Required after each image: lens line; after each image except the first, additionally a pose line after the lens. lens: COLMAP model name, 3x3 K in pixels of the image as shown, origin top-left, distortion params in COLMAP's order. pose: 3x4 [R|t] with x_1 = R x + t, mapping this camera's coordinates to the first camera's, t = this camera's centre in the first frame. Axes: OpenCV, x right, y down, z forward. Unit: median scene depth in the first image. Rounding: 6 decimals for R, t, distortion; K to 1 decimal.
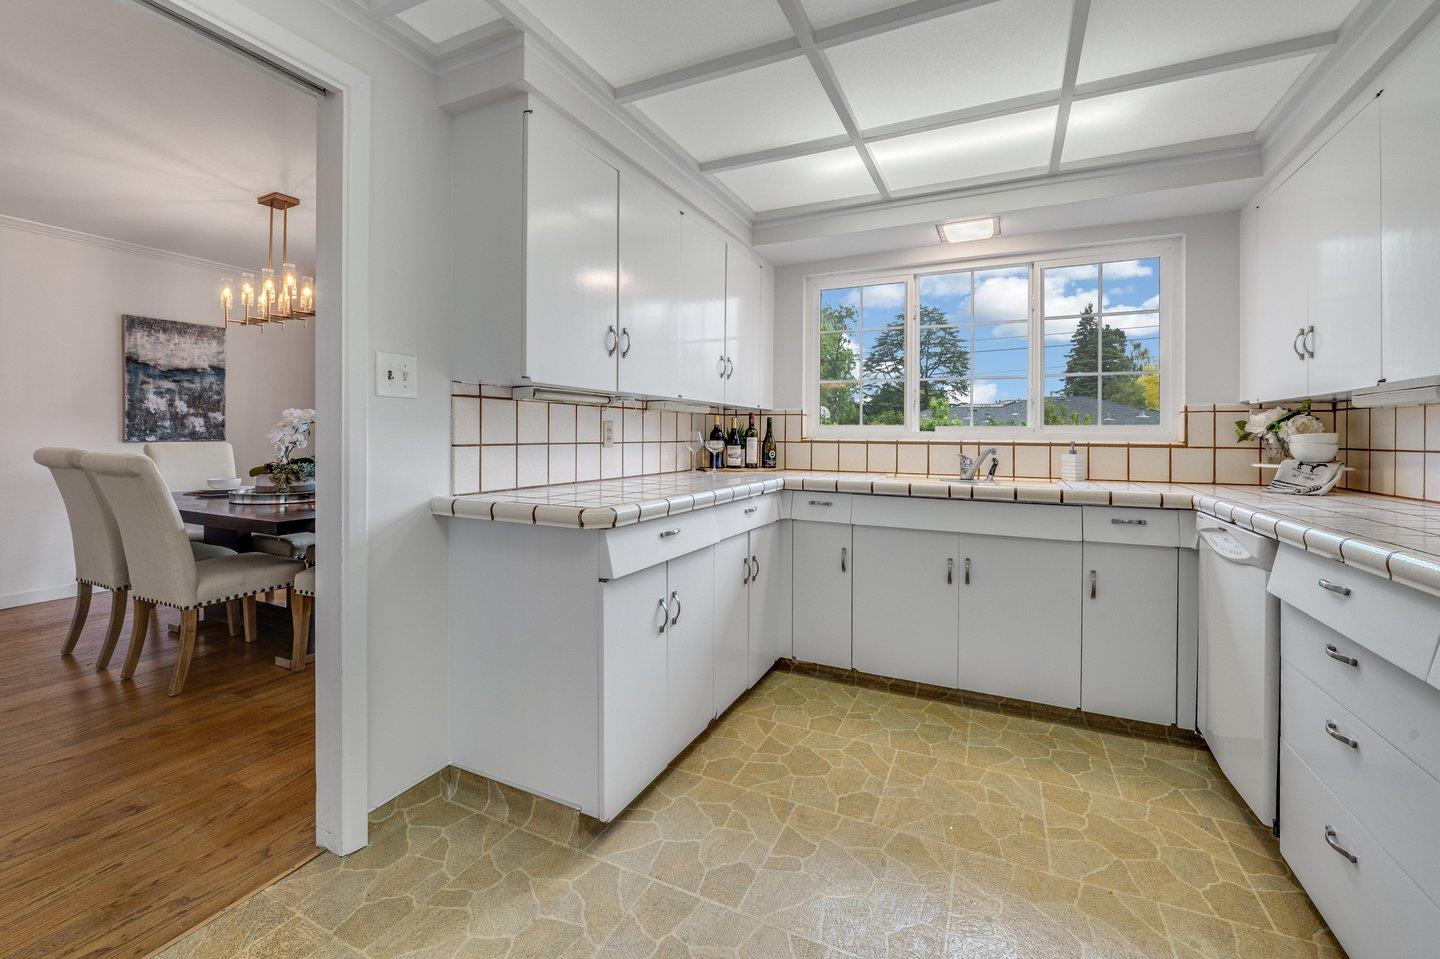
lens RADIAL K [[587.3, 0, 725.7], [0, 587.3, 431.2], [0, 0, 1]] dist [-0.007195, -0.000340]
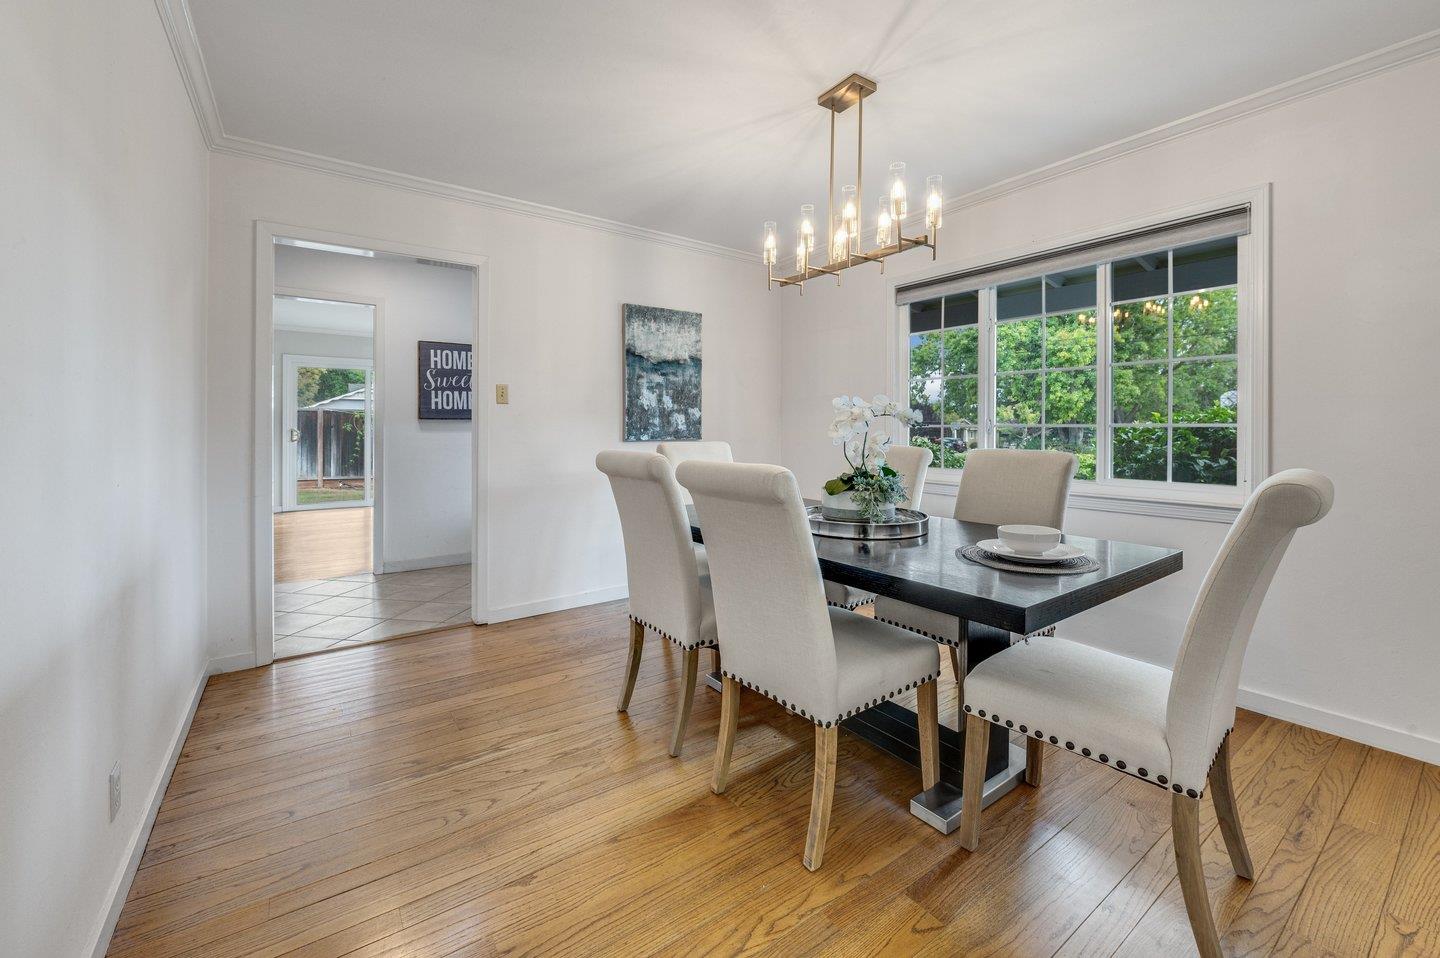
lens RADIAL K [[587.3, 0, 731.6], [0, 587.3, 424.8], [0, 0, 1]] dist [-0.007195, -0.000340]
pose [[0.881493, -0.009539, -0.472101, -0.421166], [0.006983, 0.999950, -0.007166, -0.000024], [0.472145, 0.003020, 0.881515, 0.245481]]
